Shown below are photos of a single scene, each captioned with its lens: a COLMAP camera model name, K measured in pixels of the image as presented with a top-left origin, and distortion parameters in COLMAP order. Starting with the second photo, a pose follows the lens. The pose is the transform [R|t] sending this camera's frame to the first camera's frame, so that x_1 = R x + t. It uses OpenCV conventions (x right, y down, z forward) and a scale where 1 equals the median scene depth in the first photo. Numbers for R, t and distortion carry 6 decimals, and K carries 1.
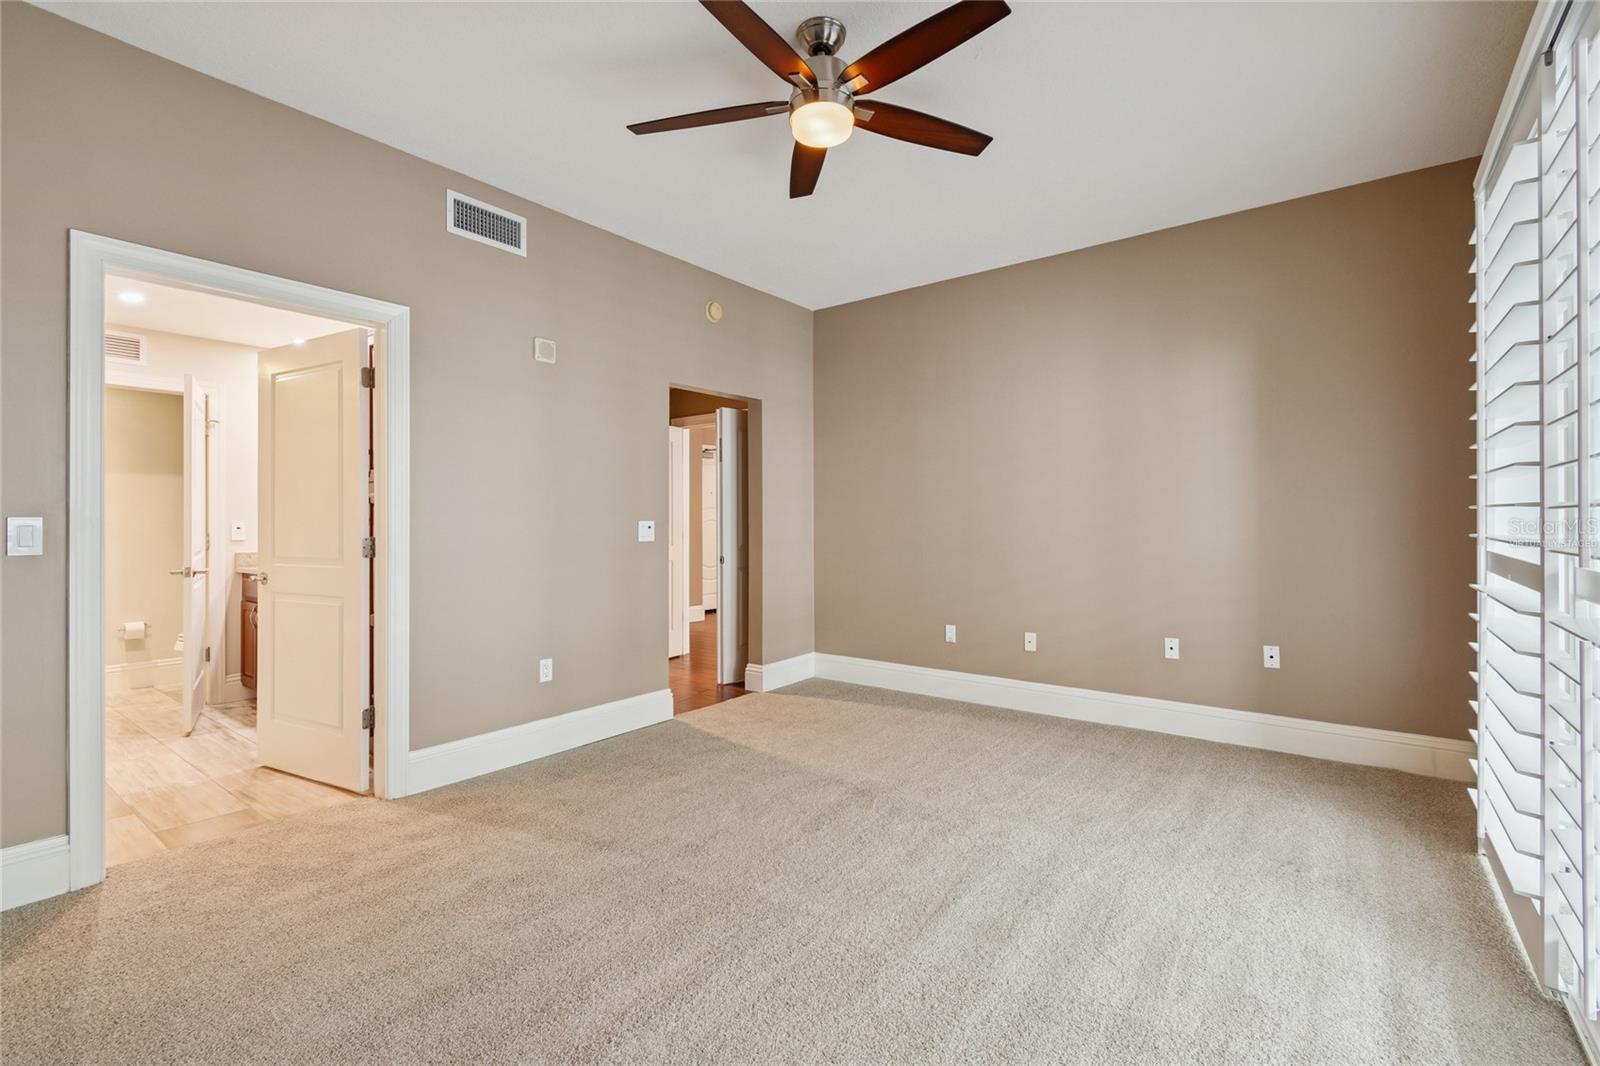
lens RADIAL K [[711.3, 0, 801.6], [0, 711.3, 526.0], [0, 0, 1]] dist [-0.000851, -0.000084]
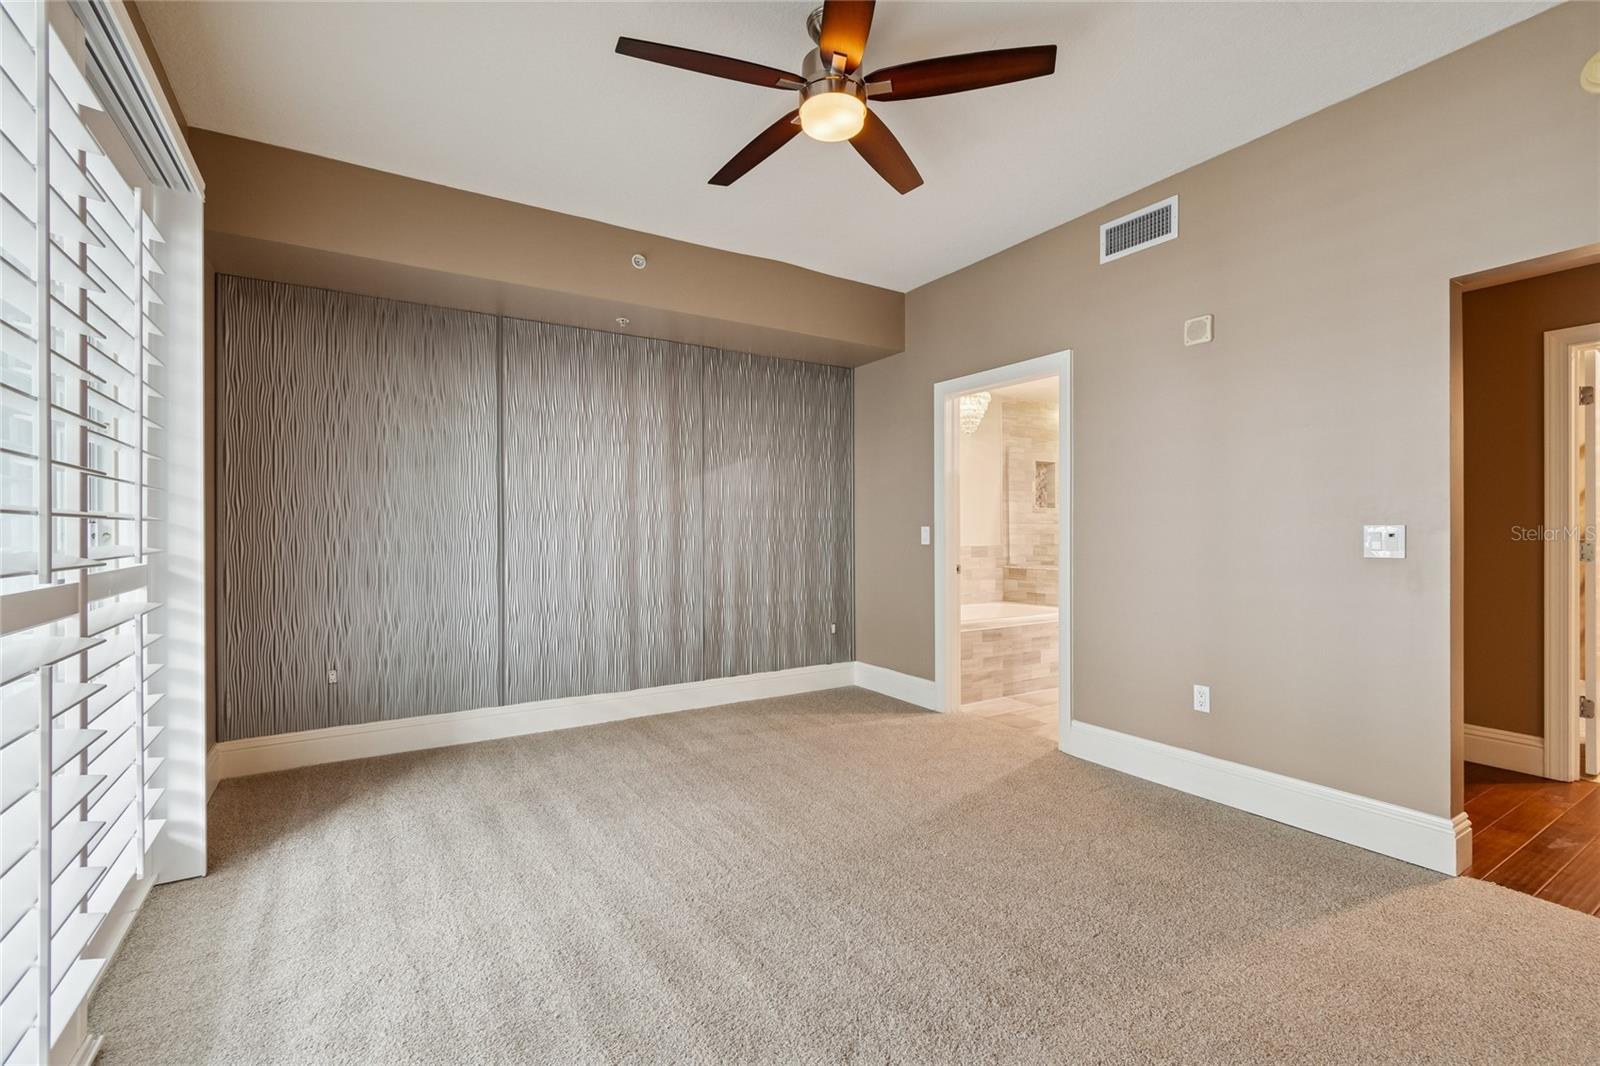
lens RADIAL K [[702.5, 0, 804.1], [0, 702.5, 531.3], [0, 0, 1]] dist [0.000468, -0.000408]
pose [[-0.344872, 0.004577, -0.938639, 0.671464], [-0.002108, 0.999982, 0.005650, -0.004932], [0.938647, 0.003927, -0.344856, 0.924328]]
